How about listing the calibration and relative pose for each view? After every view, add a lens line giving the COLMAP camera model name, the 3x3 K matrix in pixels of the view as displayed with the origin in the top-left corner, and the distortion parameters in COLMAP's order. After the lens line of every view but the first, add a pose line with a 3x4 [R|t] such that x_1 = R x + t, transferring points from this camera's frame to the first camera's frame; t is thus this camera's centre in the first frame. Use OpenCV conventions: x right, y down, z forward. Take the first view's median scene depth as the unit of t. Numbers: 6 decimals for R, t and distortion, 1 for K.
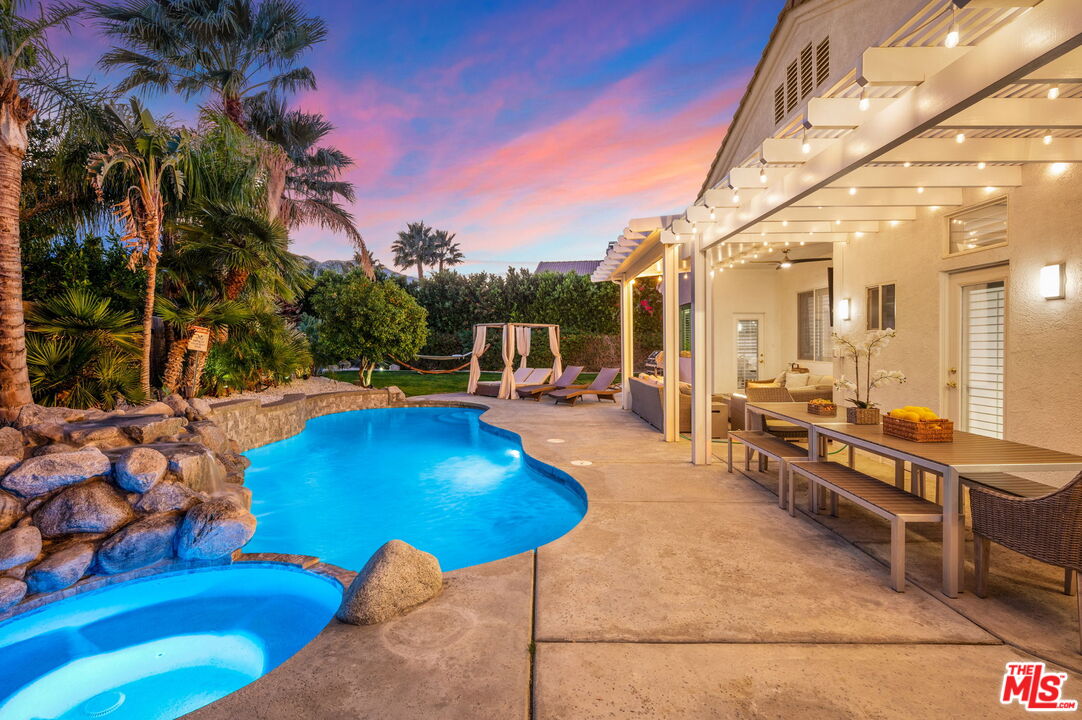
lens RADIAL K [[525.9, 0, 538.8], [0, 525.9, 357.0], [0, 0, 1]] dist [0.002470, 0.000129]
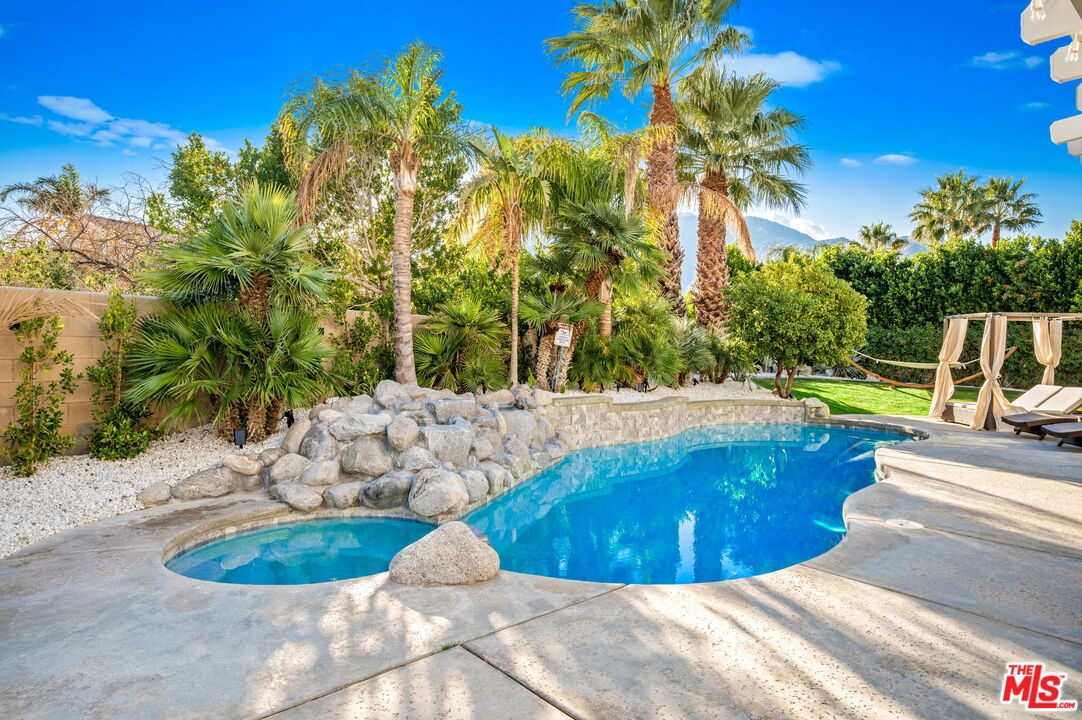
lens RADIAL K [[643.9, 0, 532.5], [0, 643.9, 361.7], [0, 0, 1]] dist [0.000426, -0.000777]
pose [[0.656998, 0.030106, -0.753291, 0.283967], [-0.031566, 0.999425, 0.012411, 0.004829], [0.753231, 0.015624, 0.657571, 0.100647]]
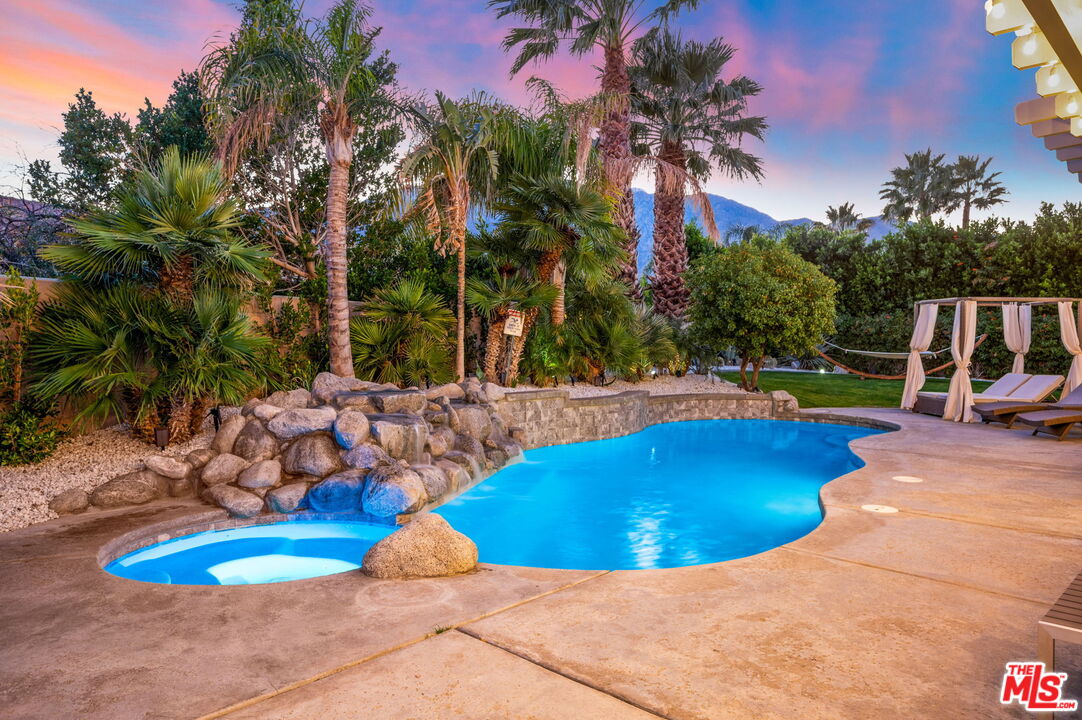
lens RADIAL K [[744.9, 0, 530.4], [0, 744.9, 359.6], [0, 0, 1]] dist [-0.002743, 0.000692]
pose [[0.724542, 0.024143, -0.688808, 0.298976], [-0.022511, 0.999682, 0.011360, 0.015532], [0.688863, 0.007275, 0.724855, 0.042658]]
